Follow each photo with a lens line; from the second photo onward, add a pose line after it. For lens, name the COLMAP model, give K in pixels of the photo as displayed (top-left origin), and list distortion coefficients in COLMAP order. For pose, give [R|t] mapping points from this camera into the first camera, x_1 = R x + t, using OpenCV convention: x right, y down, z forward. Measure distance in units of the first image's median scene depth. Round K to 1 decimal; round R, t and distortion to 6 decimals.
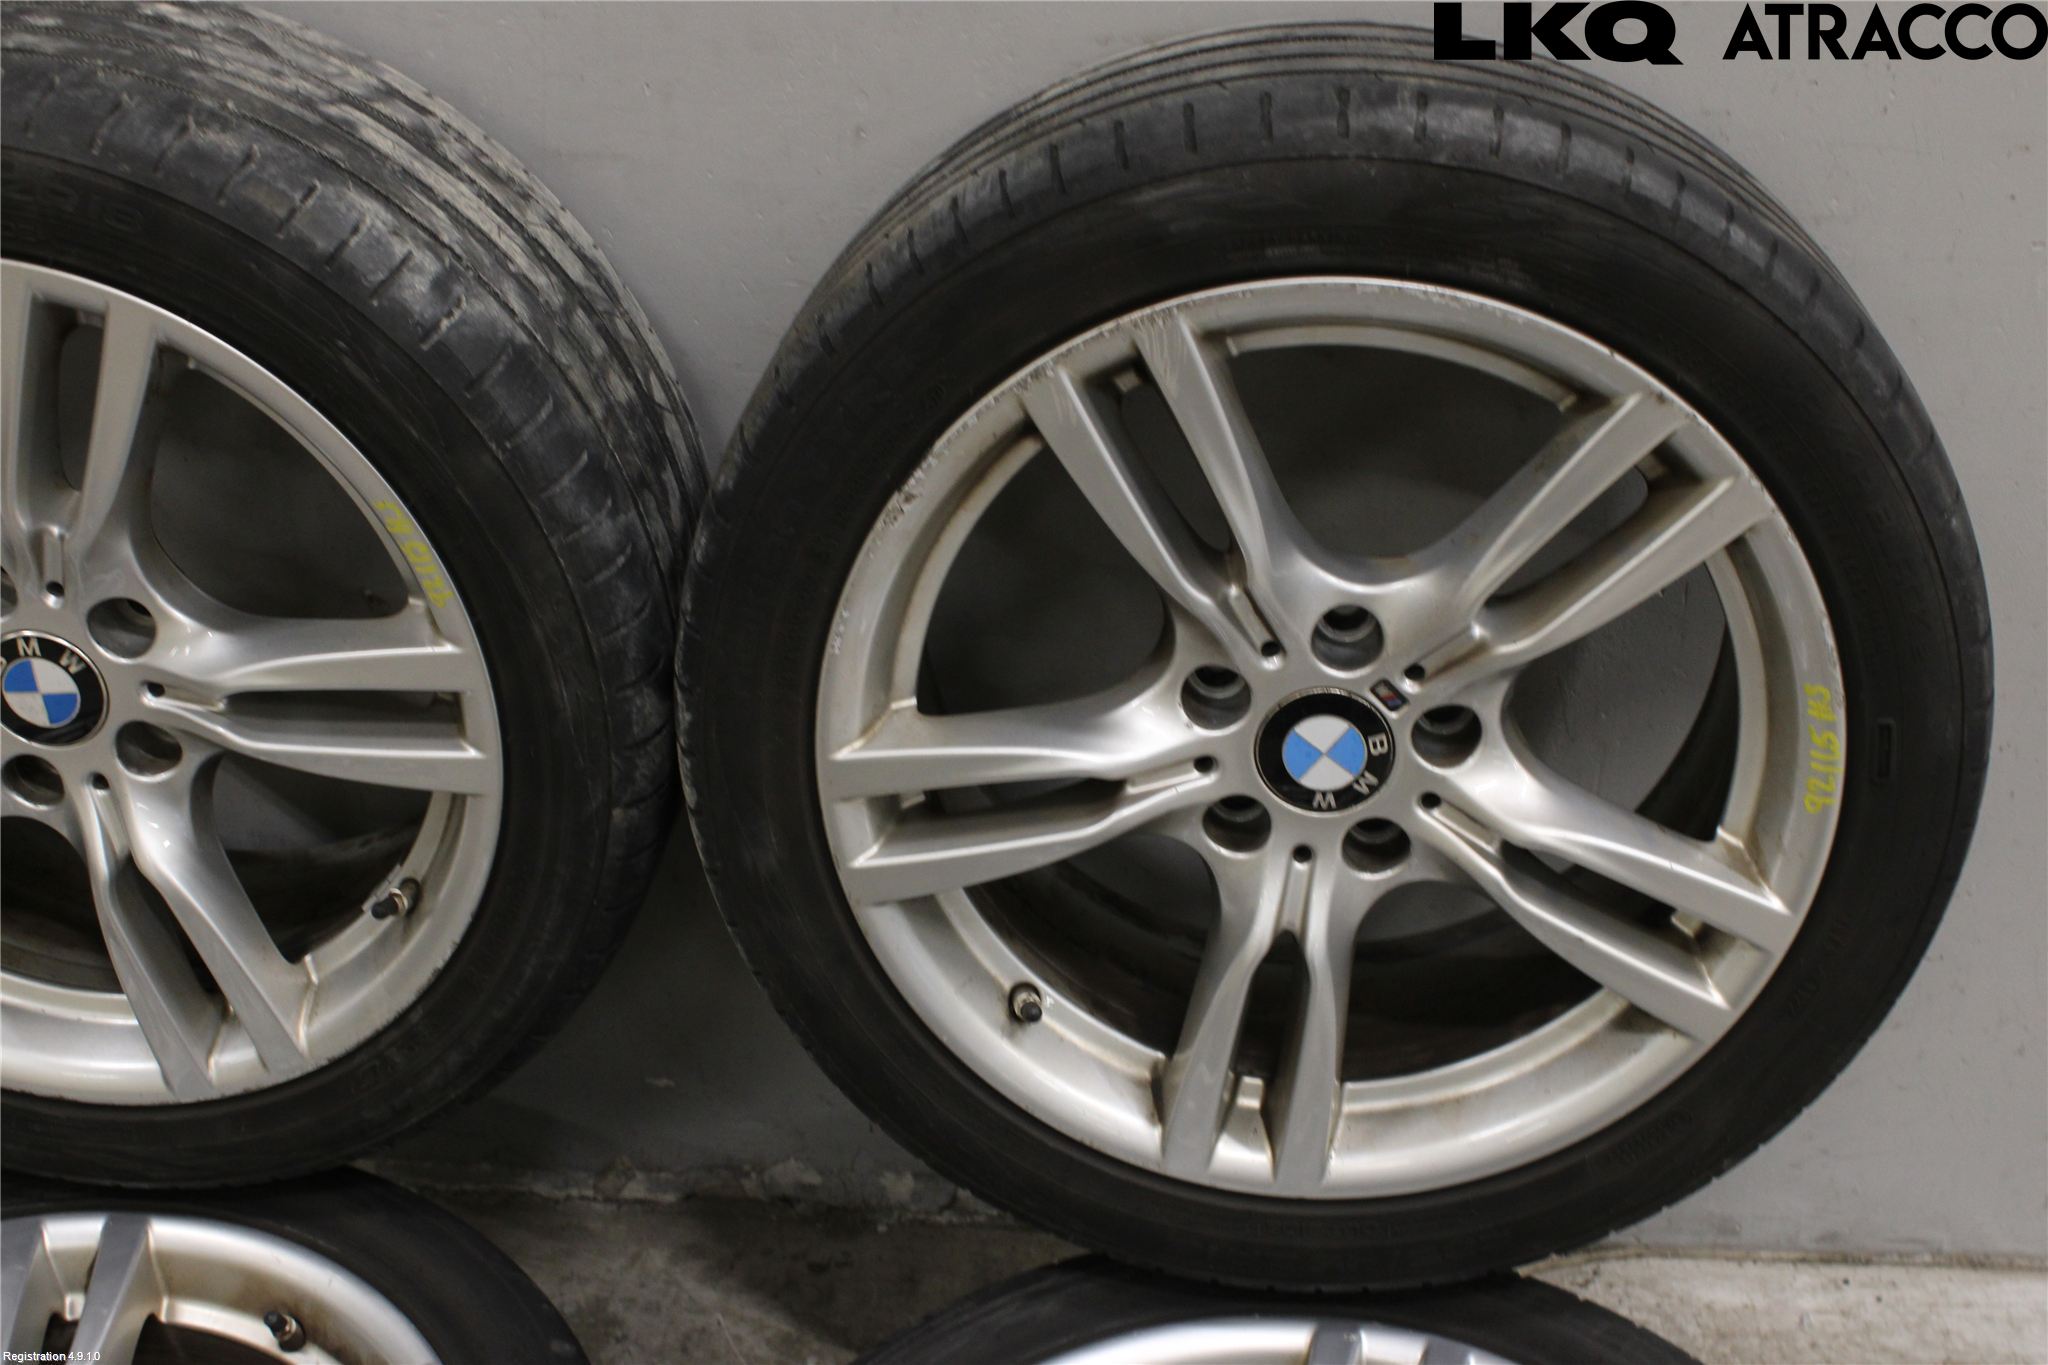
lens RADIAL K [[2740.2, 0, 1084.5], [0, 2740.2, 714.7], [0, 0, 1]] dist [-0.063812, 0.000000]
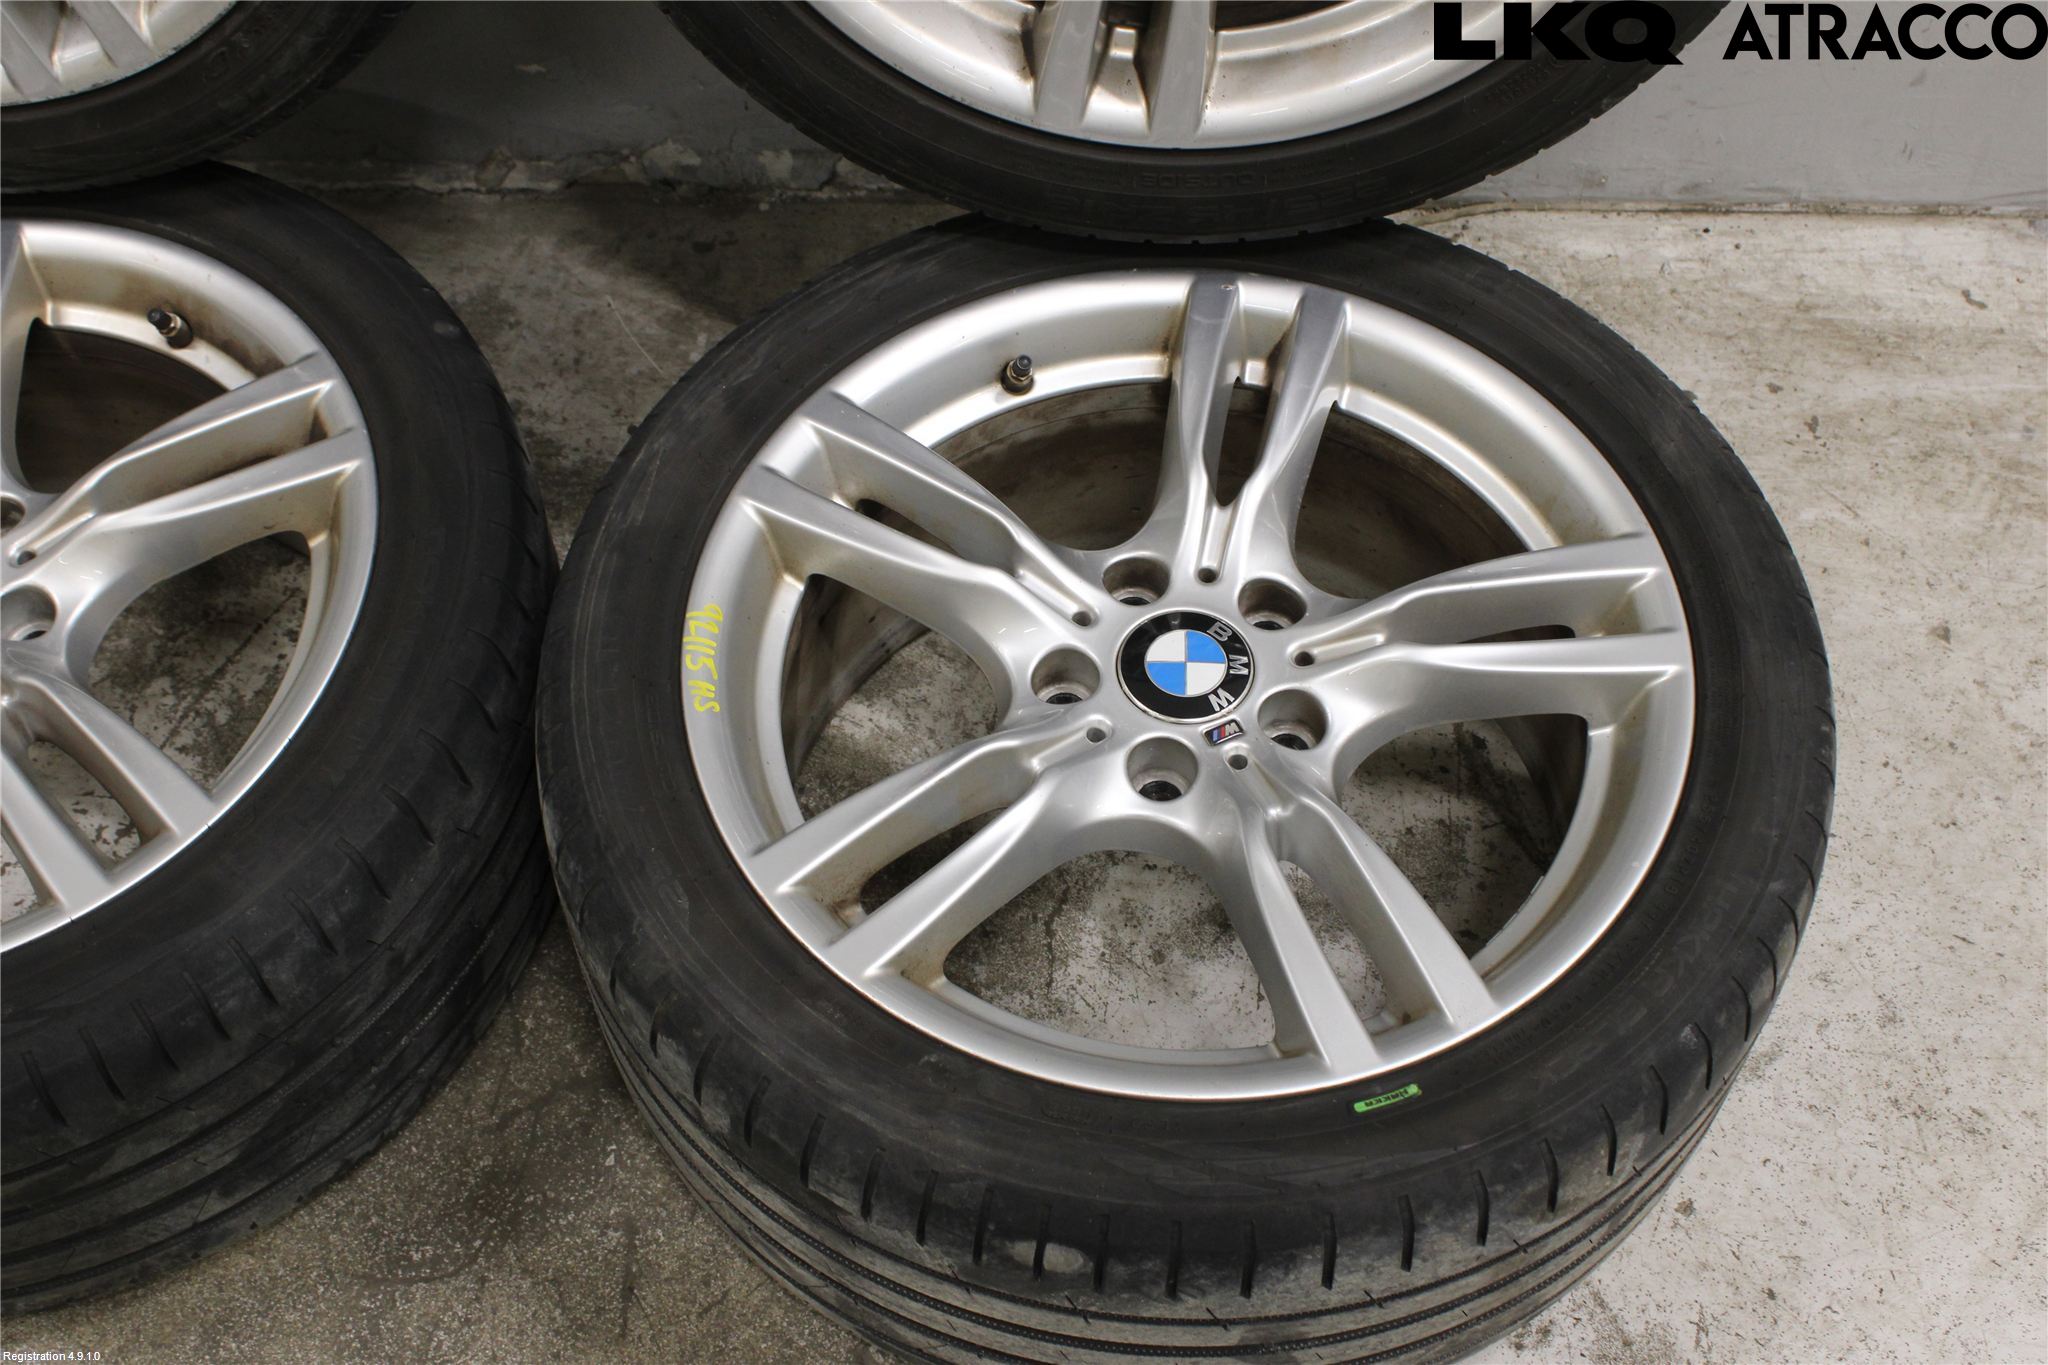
lens RADIAL K [[2521.6, 0, 1038.2], [0, 2521.6, 675.3], [0, 0, 1]] dist [-0.066994, 0.000000]
pose [[0.999052, -0.040232, 0.016598, 0.006224], [0.031831, 0.935559, 0.351732, 0.032758], [-0.029680, -0.350871, 0.935953, 0.080760]]
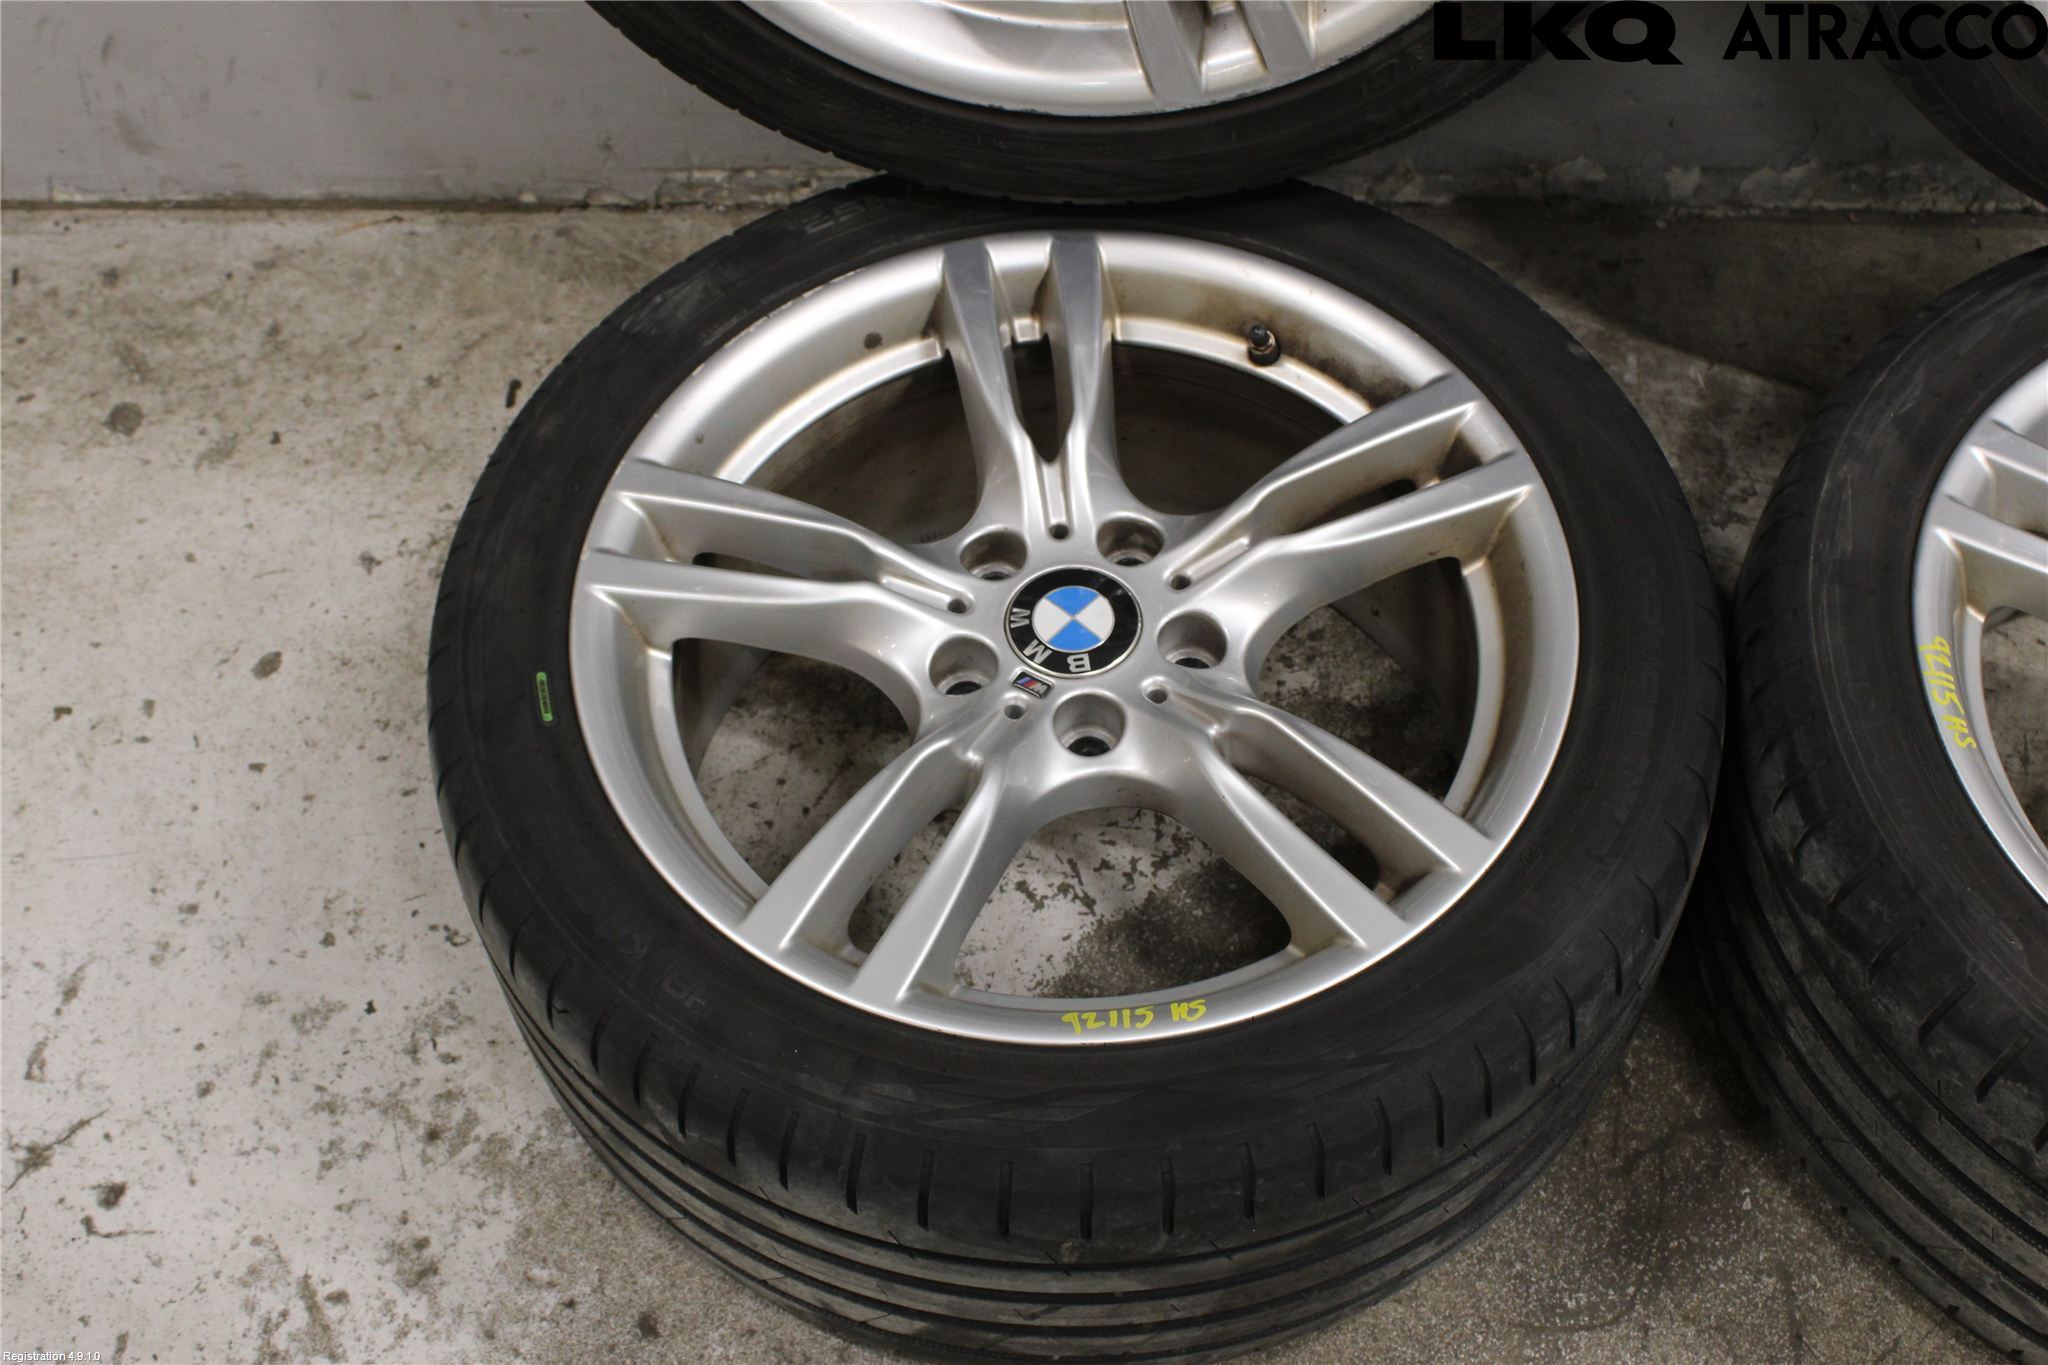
lens RADIAL K [[2570.5, 0, 1037.8], [0, 2570.5, 675.2], [0, 0, 1]] dist [-0.059914, 0.000000]
pose [[0.999427, -0.033495, 0.004777, -0.390361], [0.029748, 0.937186, 0.347560, 0.015446], [-0.016119, -0.347218, 0.937646, 0.097405]]
